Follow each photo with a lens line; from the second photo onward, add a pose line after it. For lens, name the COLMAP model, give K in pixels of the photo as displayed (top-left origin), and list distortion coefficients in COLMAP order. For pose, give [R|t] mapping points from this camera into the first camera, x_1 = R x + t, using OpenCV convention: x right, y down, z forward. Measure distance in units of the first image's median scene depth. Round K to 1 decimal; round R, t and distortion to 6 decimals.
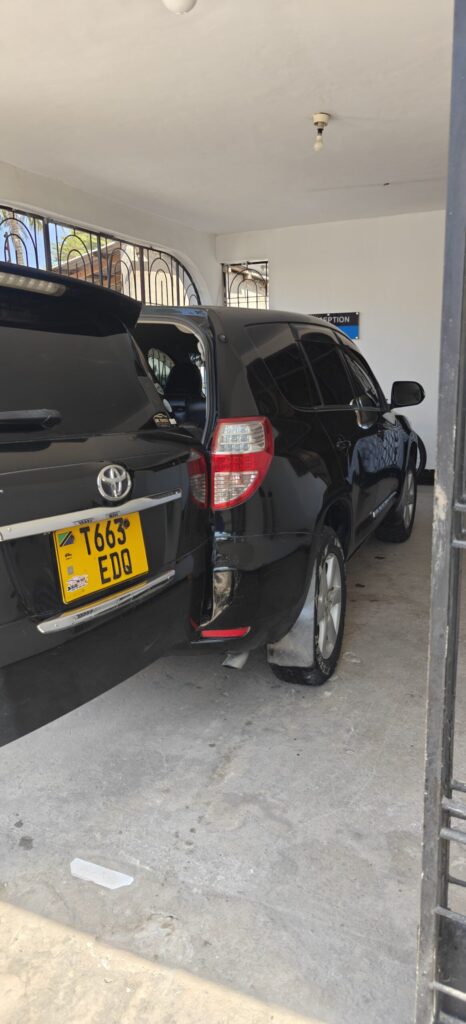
lens RADIAL K [[646.2, 0, 262.7], [0, 646.2, 512.0], [0, 0, 1]] dist [0.009034, 0.001065]
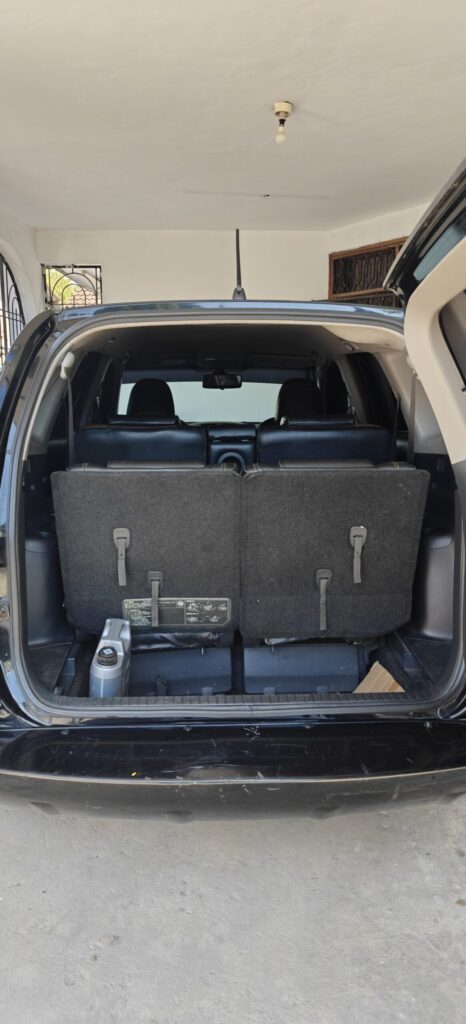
lens RADIAL K [[646.2, 0, 262.7], [0, 646.2, 512.0], [0, 0, 1]] dist [0.009034, 0.001065]
pose [[0.928138, -0.048901, 0.369009, -0.287509], [0.058139, 0.998211, -0.013950, -0.045175], [-0.367667, 0.034401, 0.929321, 0.204421]]
